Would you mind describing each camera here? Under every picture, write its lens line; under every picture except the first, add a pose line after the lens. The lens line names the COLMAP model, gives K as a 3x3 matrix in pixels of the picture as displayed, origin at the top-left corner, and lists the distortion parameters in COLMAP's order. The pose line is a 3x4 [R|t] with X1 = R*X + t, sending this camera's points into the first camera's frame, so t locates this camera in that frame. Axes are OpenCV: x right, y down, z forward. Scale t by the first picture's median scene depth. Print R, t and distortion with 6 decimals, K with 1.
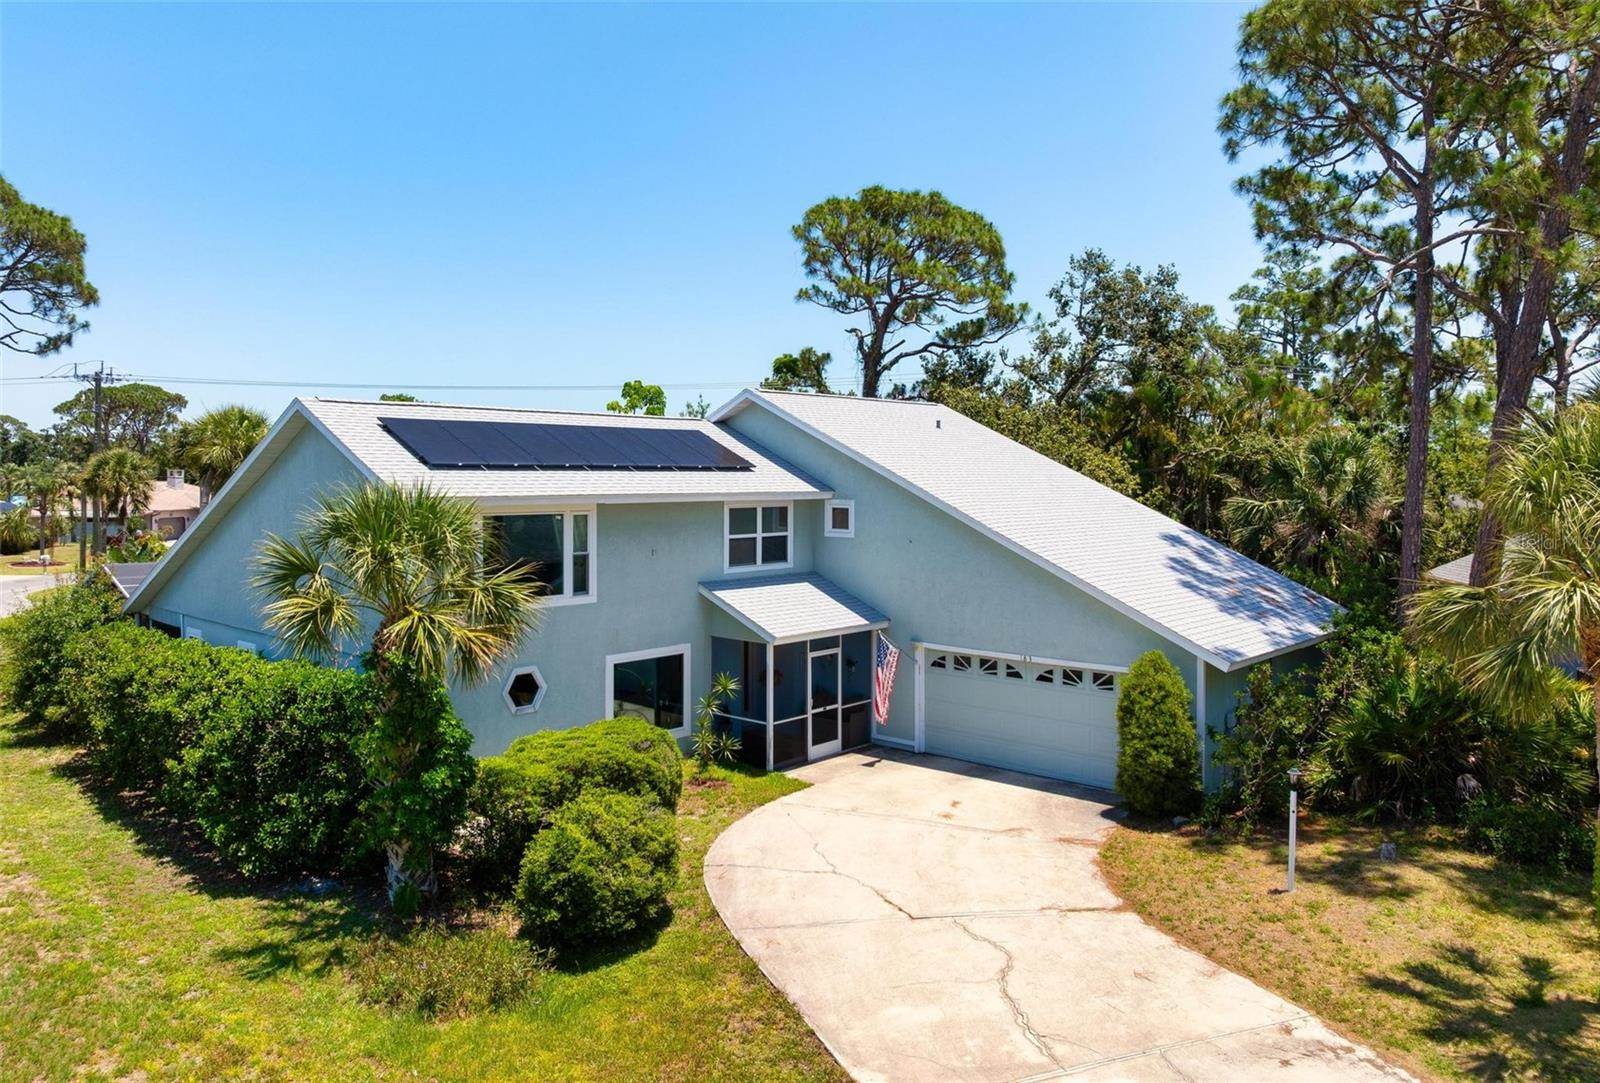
lens RADIAL K [[1137.5, 0, 759.7], [0, 1137.5, 494.2], [0, 0, 1]] dist [-0.062942, 0.035239]
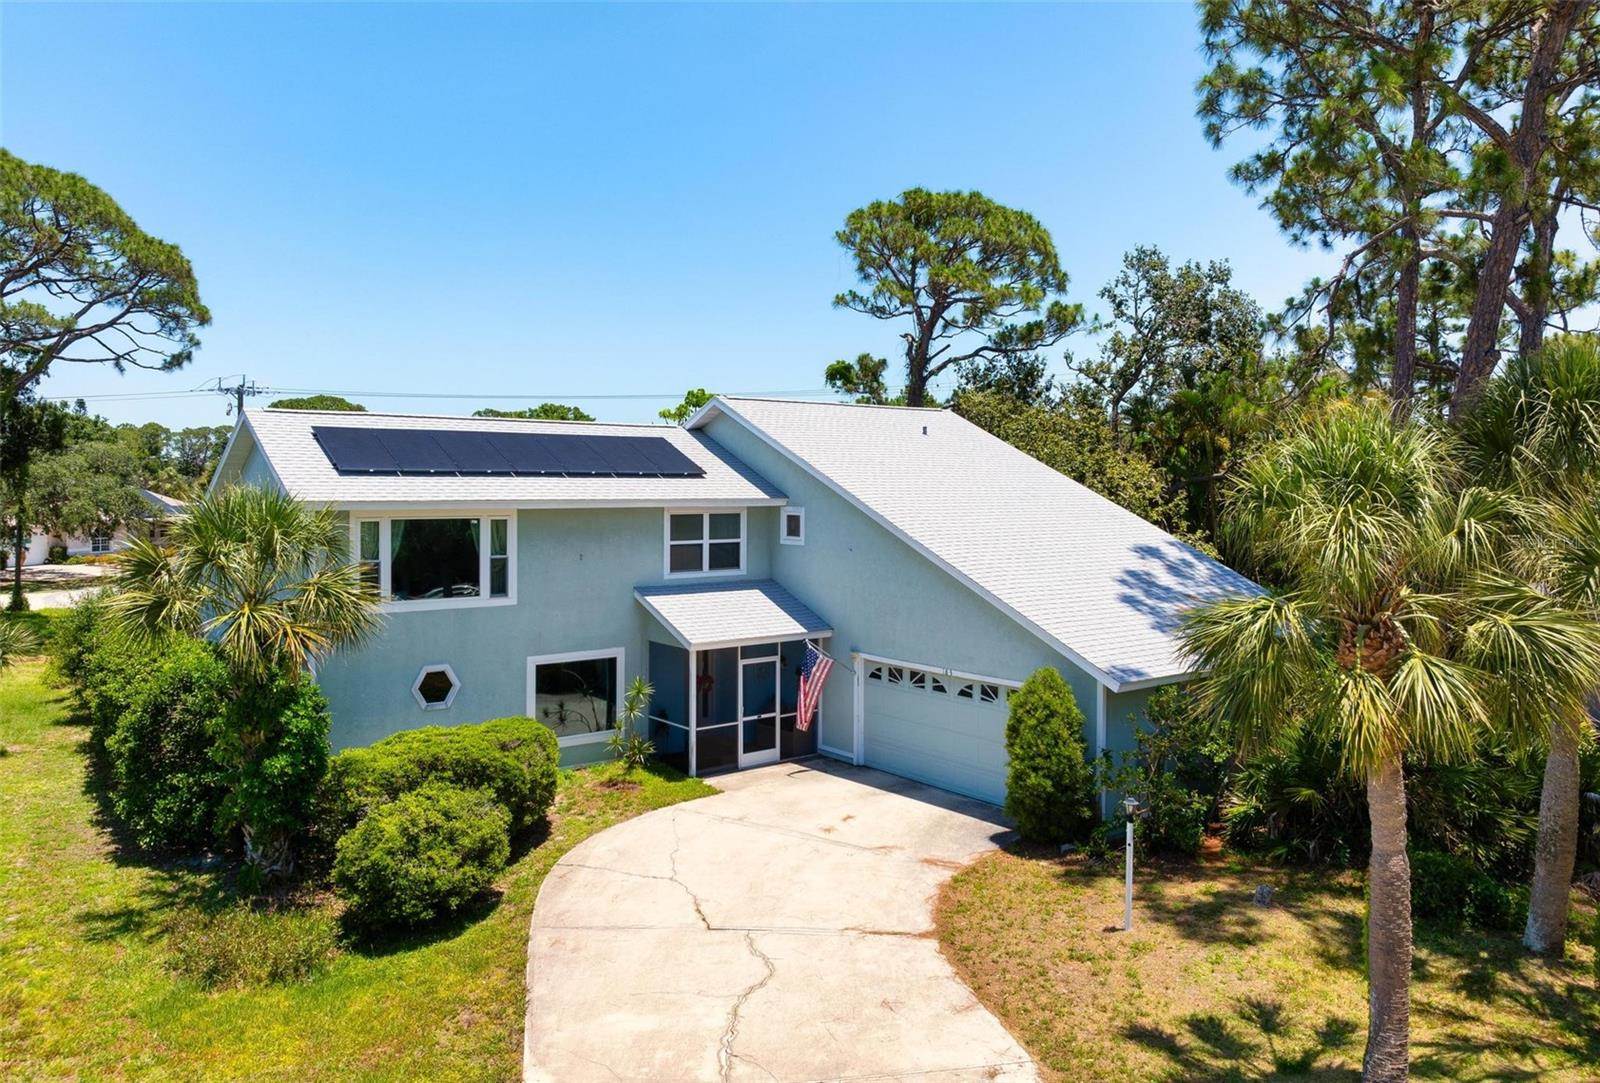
lens RADIAL K [[1137.5, 0, 759.7], [0, 1137.5, 494.2], [0, 0, 1]] dist [-0.062942, 0.035239]
pose [[0.986320, 0.004451, -0.164780, 0.257750], [-0.005528, 0.999966, -0.006078, 0.000028], [0.164747, 0.006905, 0.986312, 0.020595]]
